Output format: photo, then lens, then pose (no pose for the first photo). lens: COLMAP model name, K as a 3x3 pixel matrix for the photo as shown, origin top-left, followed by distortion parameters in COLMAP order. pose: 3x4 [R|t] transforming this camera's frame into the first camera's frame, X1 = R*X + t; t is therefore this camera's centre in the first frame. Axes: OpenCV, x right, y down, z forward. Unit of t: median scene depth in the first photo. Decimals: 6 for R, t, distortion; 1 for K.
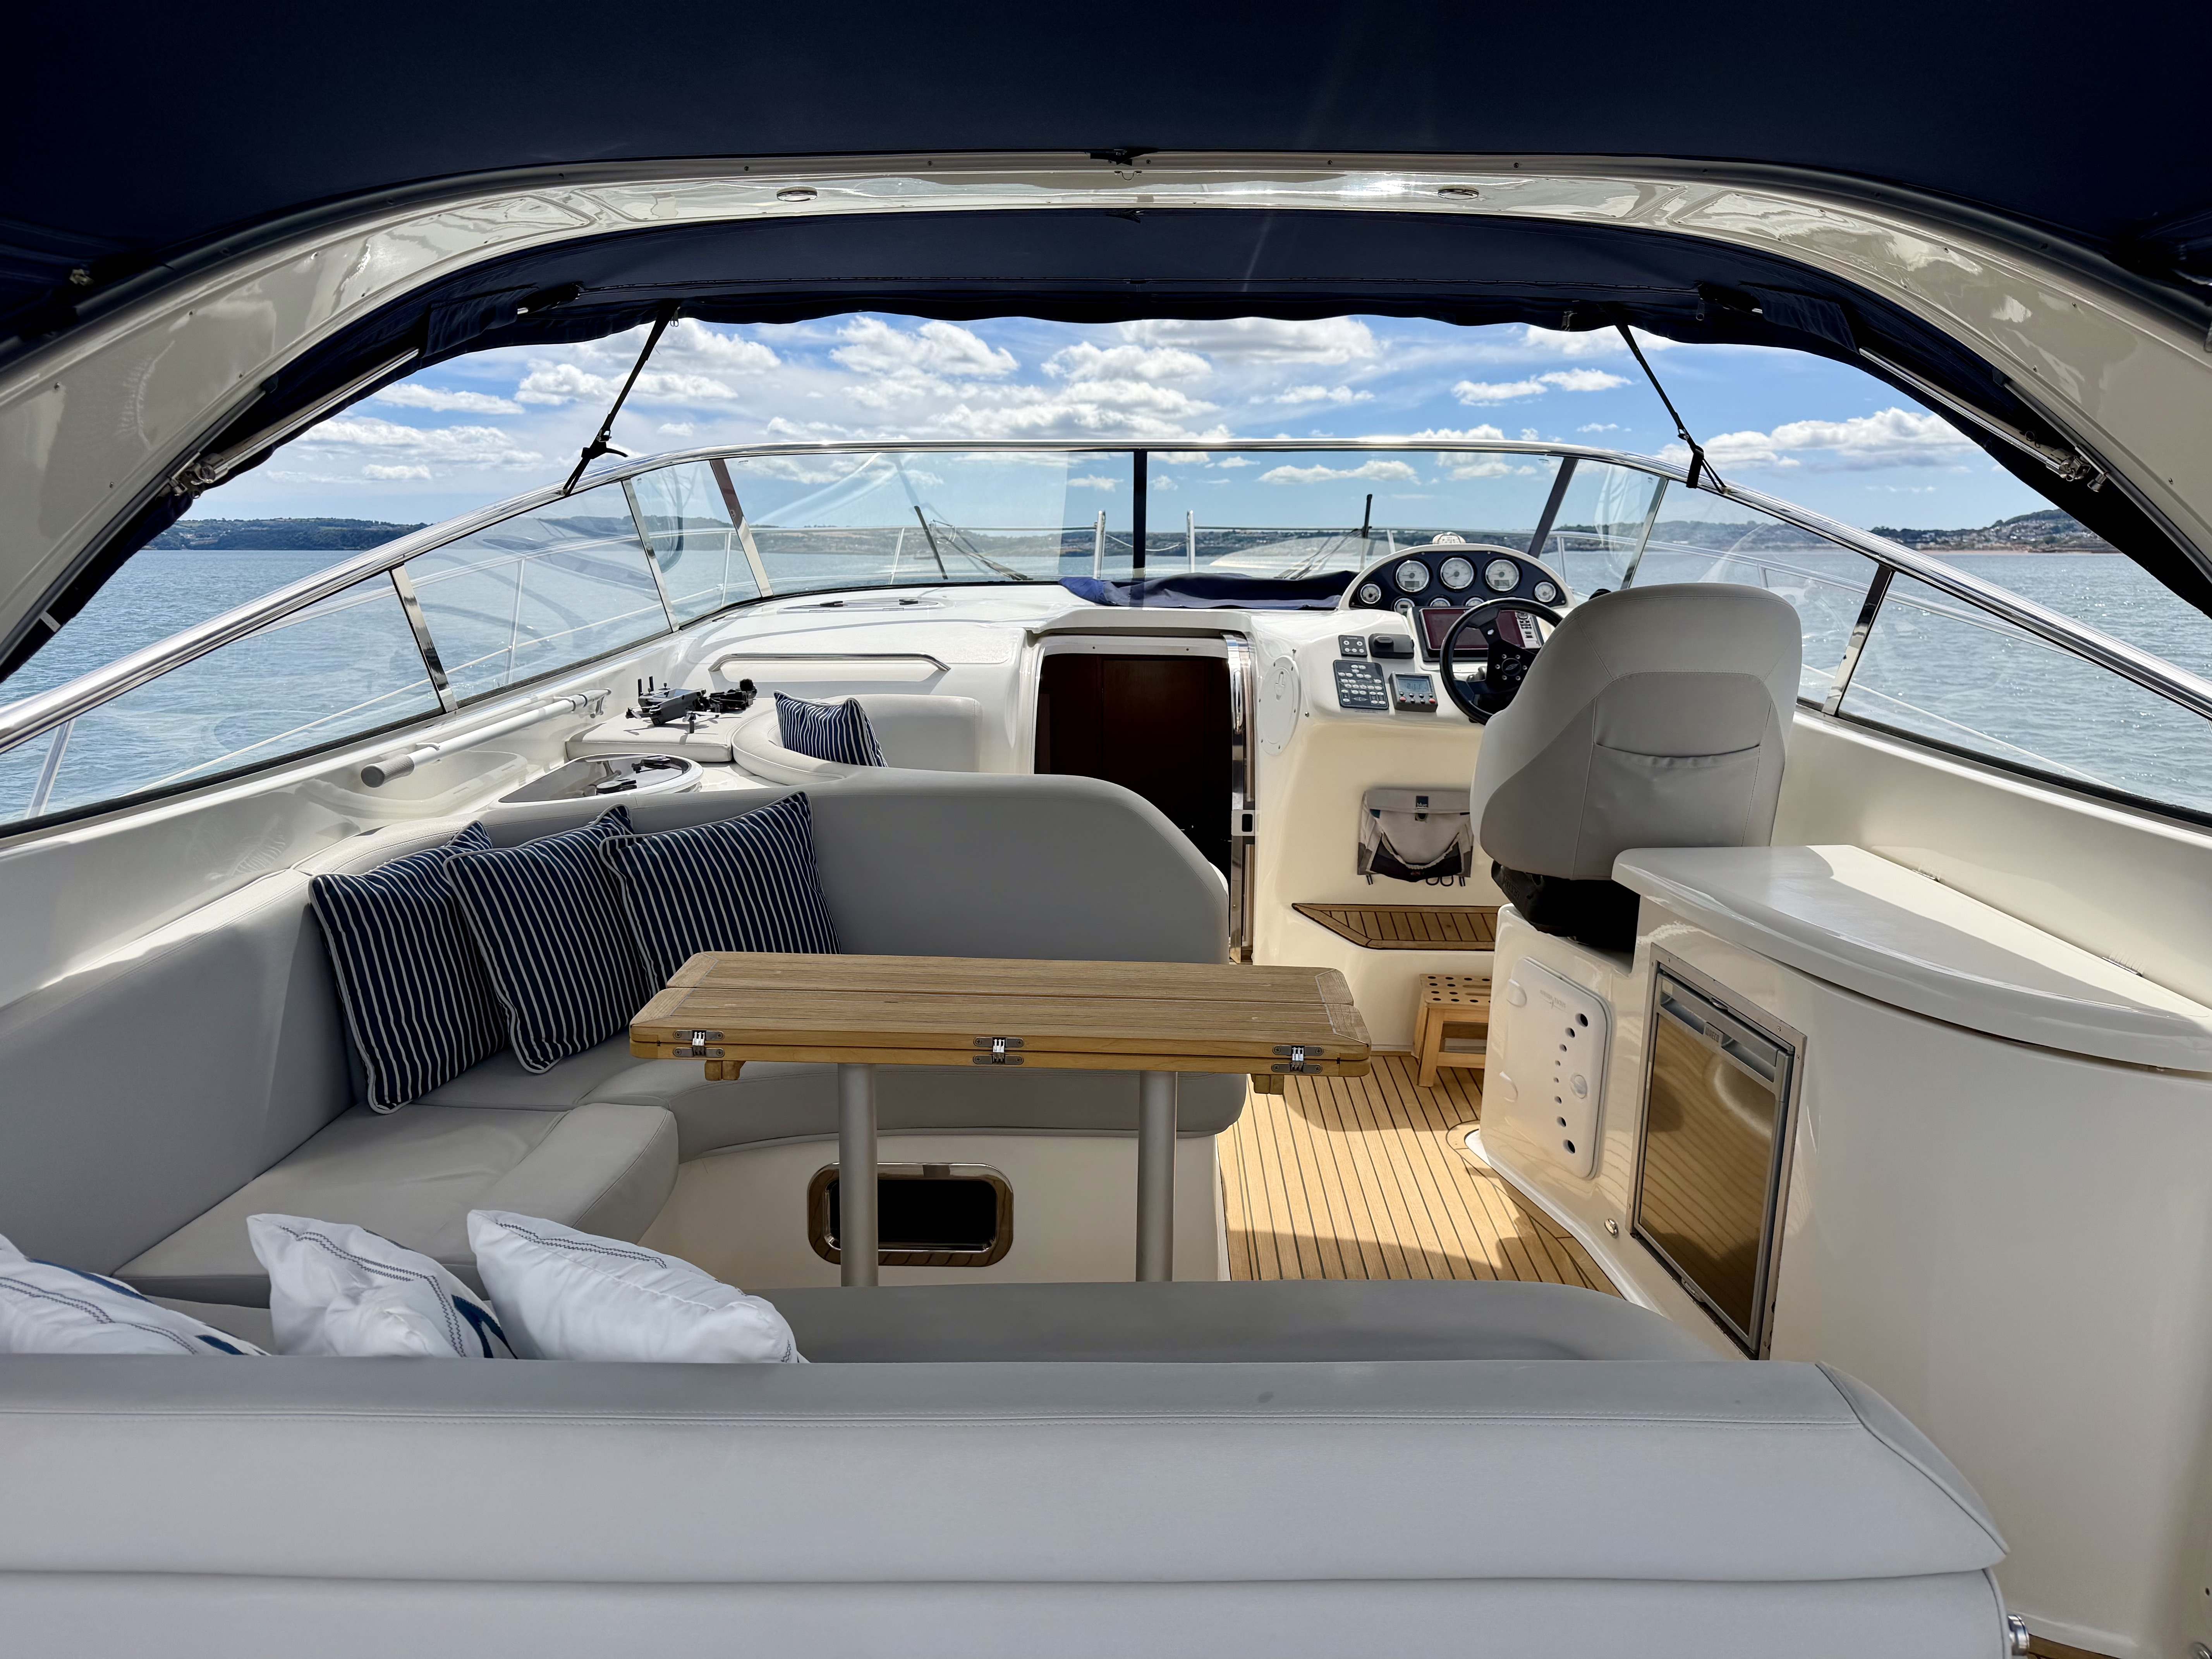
lens RADIAL K [[1551.1, 0, 1097.8], [0, 1551.1, 851.9], [0, 0, 1]] dist [0.047710, -0.066574]
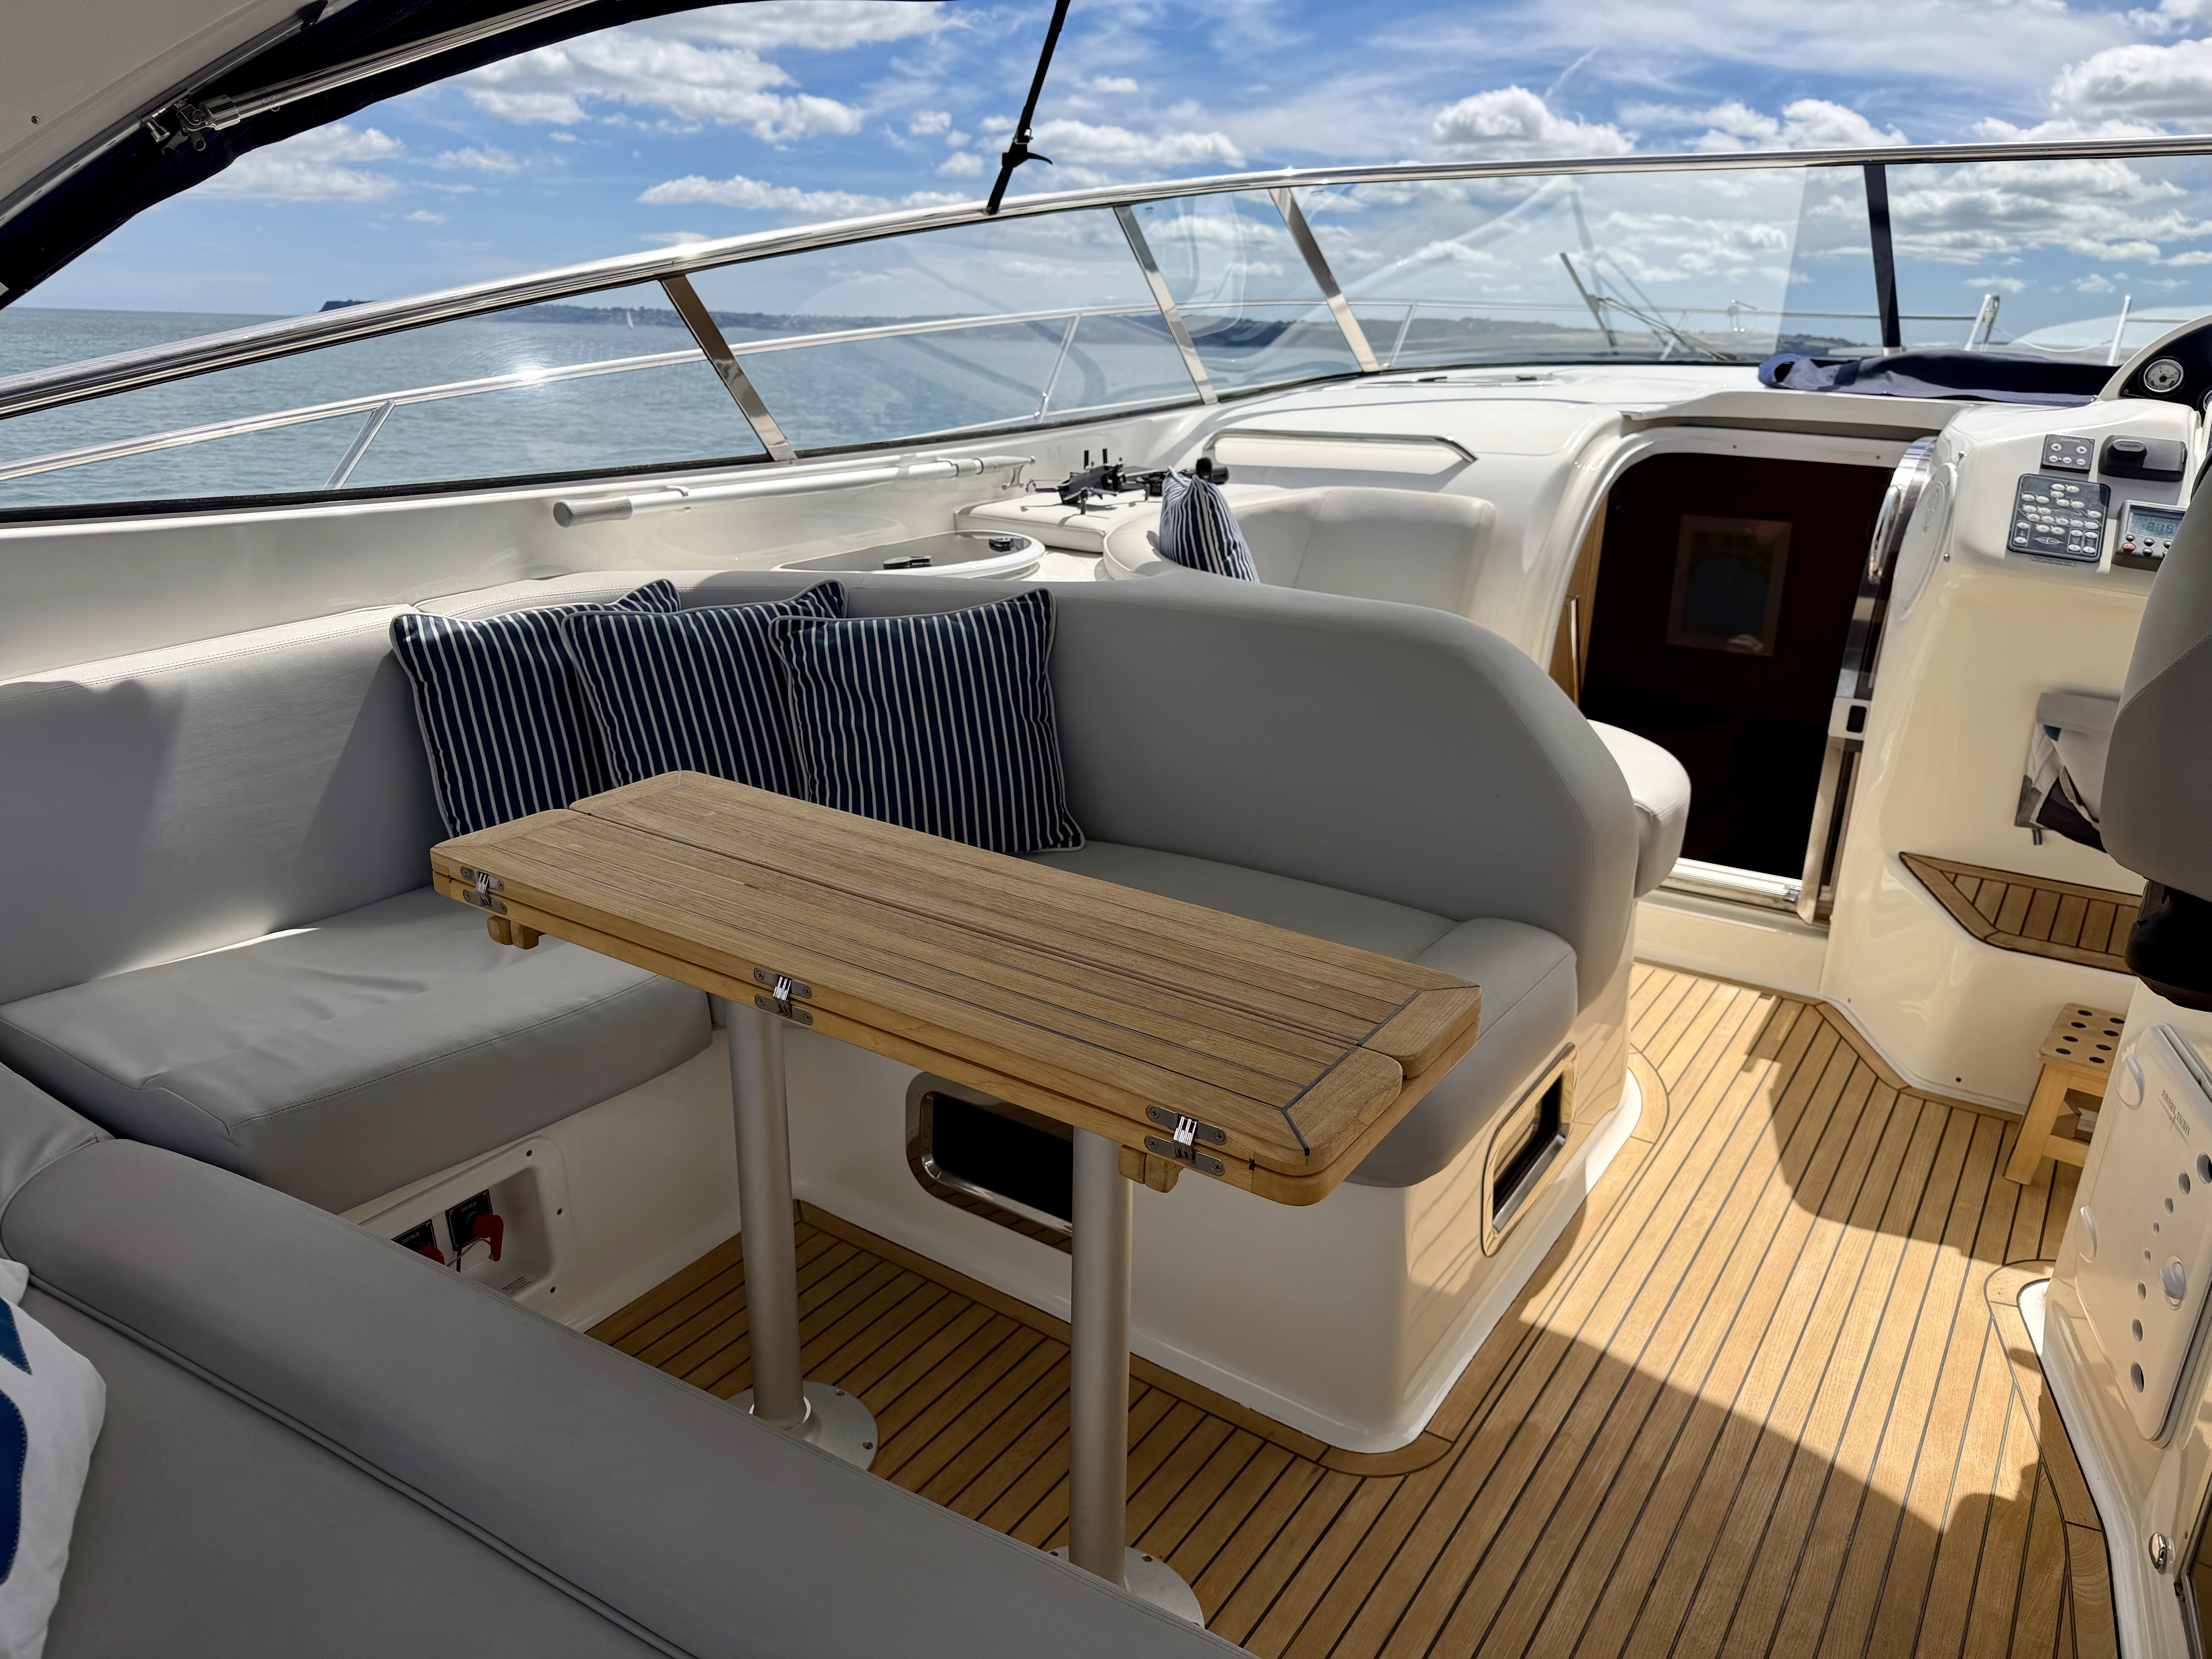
lens RADIAL K [[1551.1, 0, 1104.7], [0, 1551.1, 845.7], [0, 0, 1]] dist [0.047710, -0.066574]
pose [[0.843385, 0.183497, -0.505006, 0.211231], [-0.128675, 0.981505, 0.141743, -0.022886], [0.521675, -0.054562, 0.851398, 0.313098]]
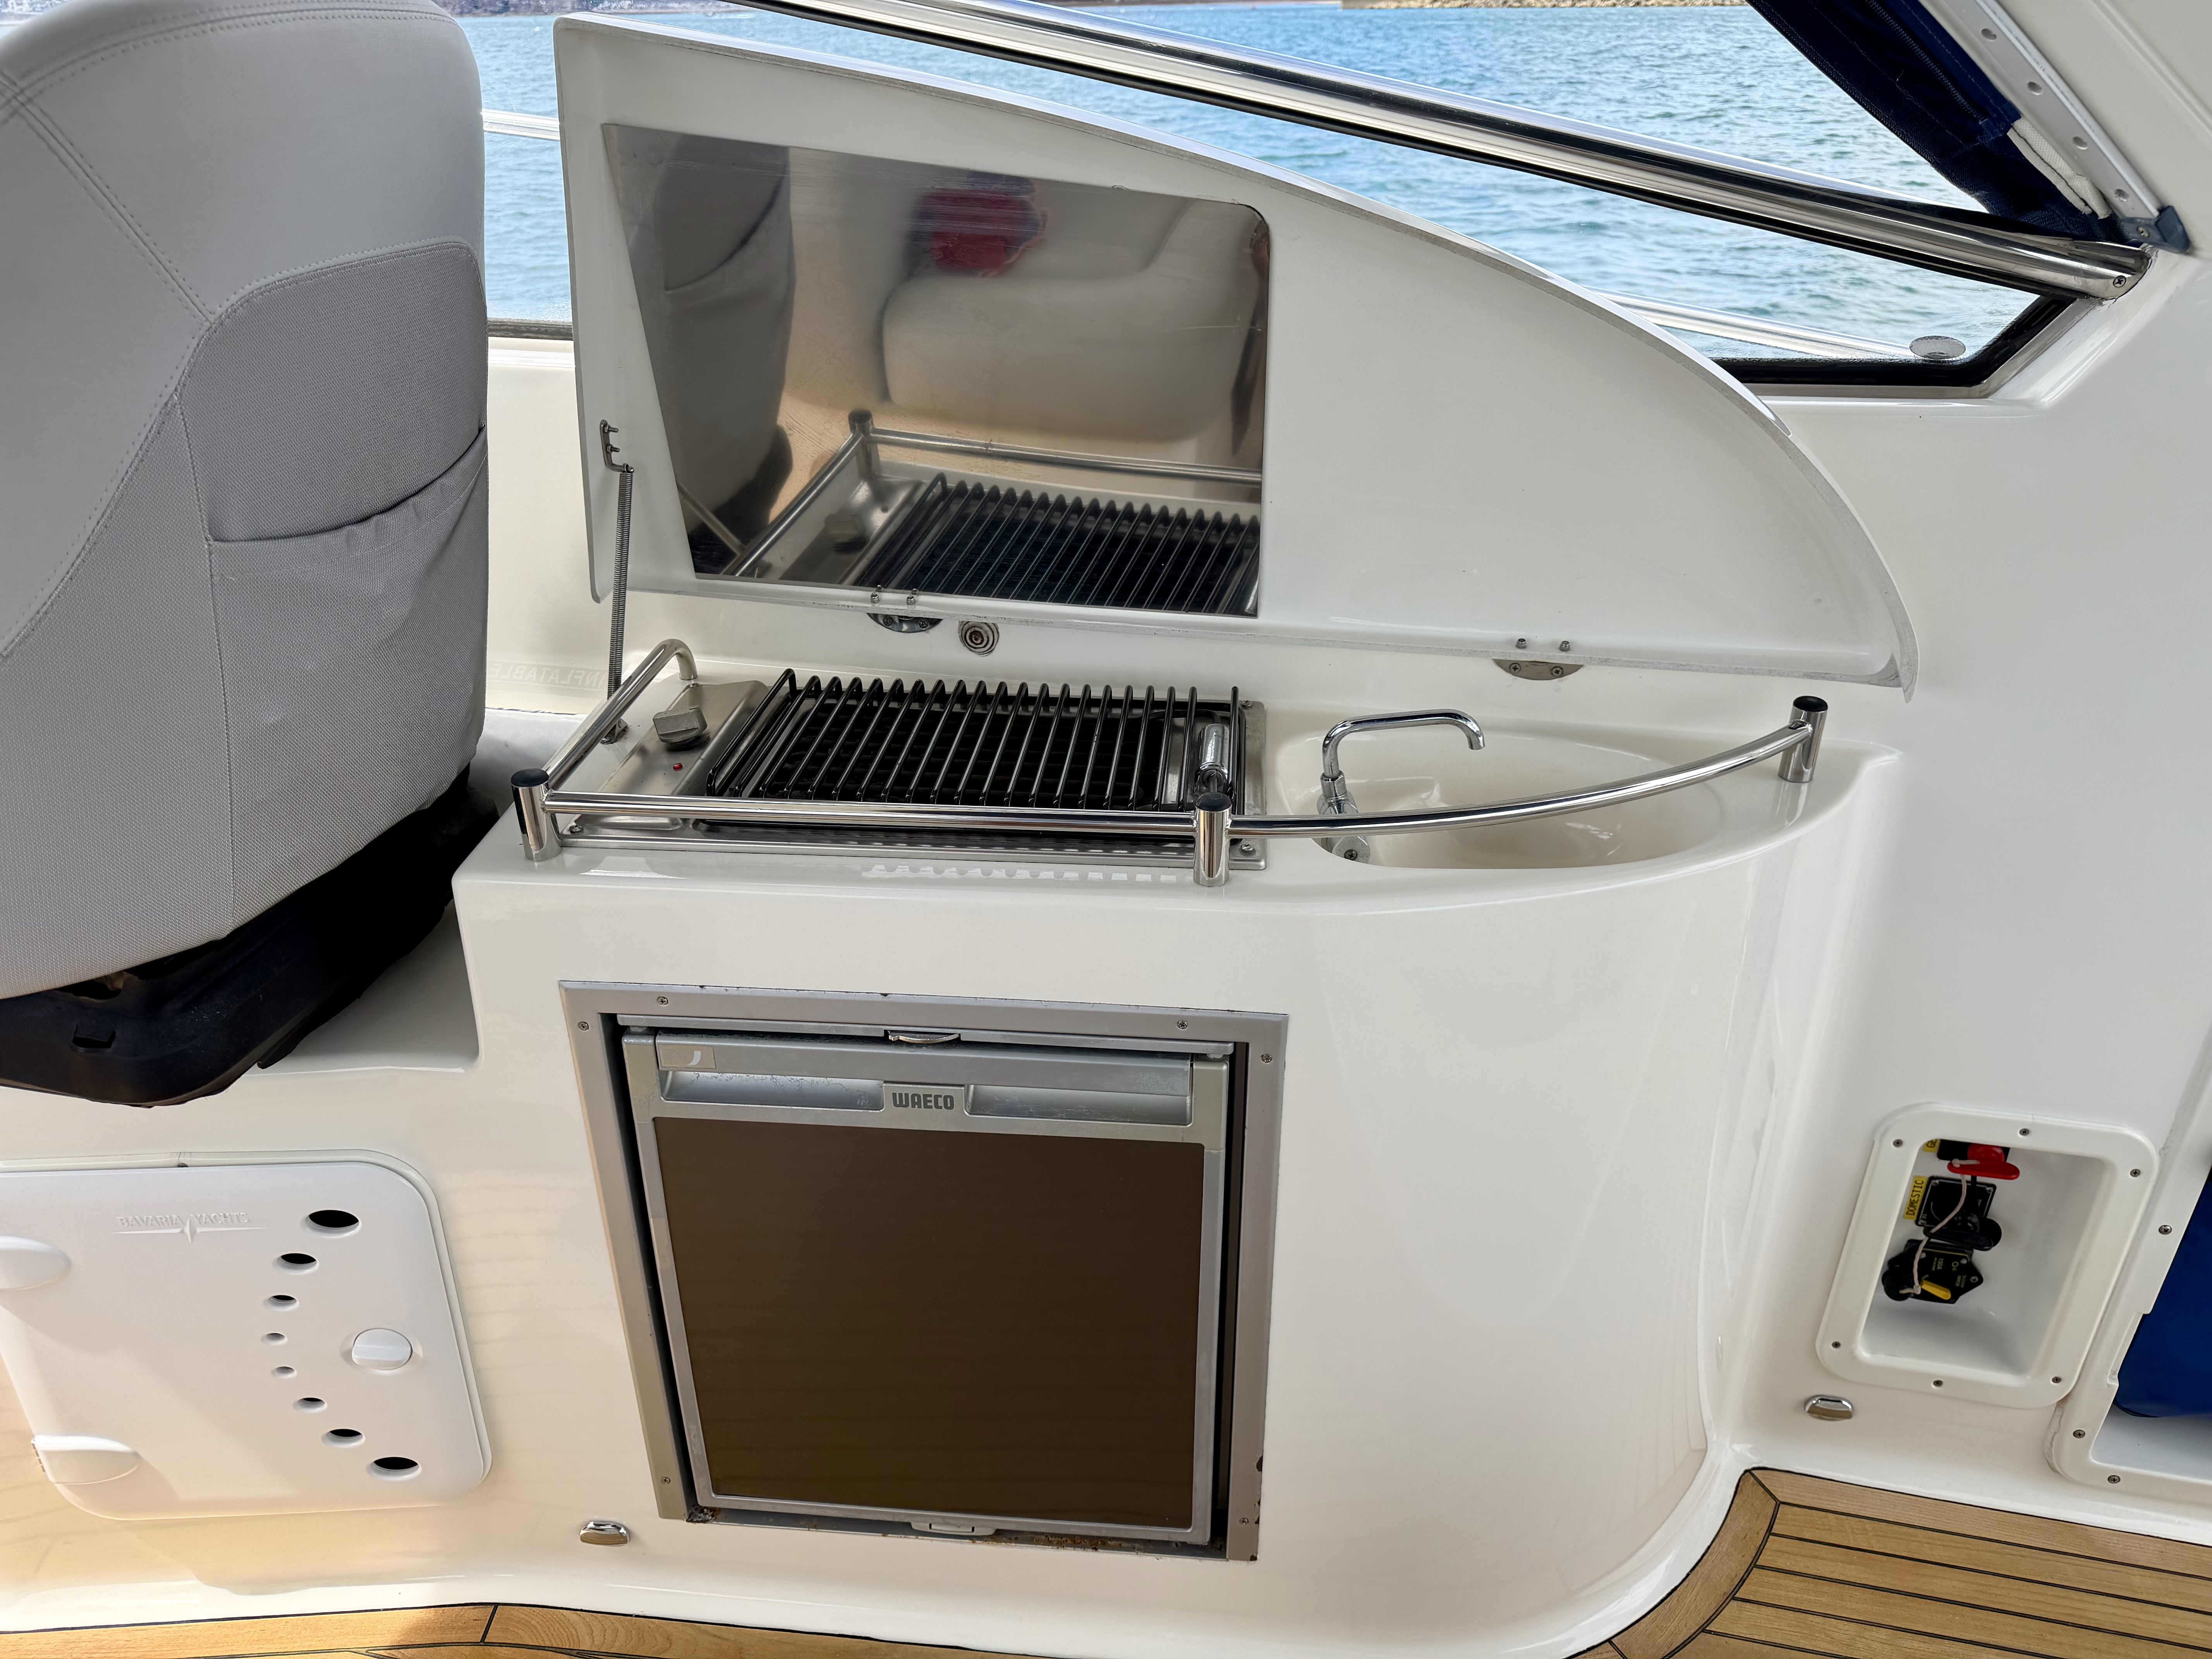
lens RADIAL K [[1551.1, 0, 1097.7], [0, 1551.1, 835.8], [0, 0, 1]] dist [0.047710, -0.066574]
pose [[0.175818, -0.466162, 0.867053, 0.041179], [0.207320, 0.878553, 0.430306, -0.093828], [-0.962344, 0.104102, 0.251110, 0.612537]]
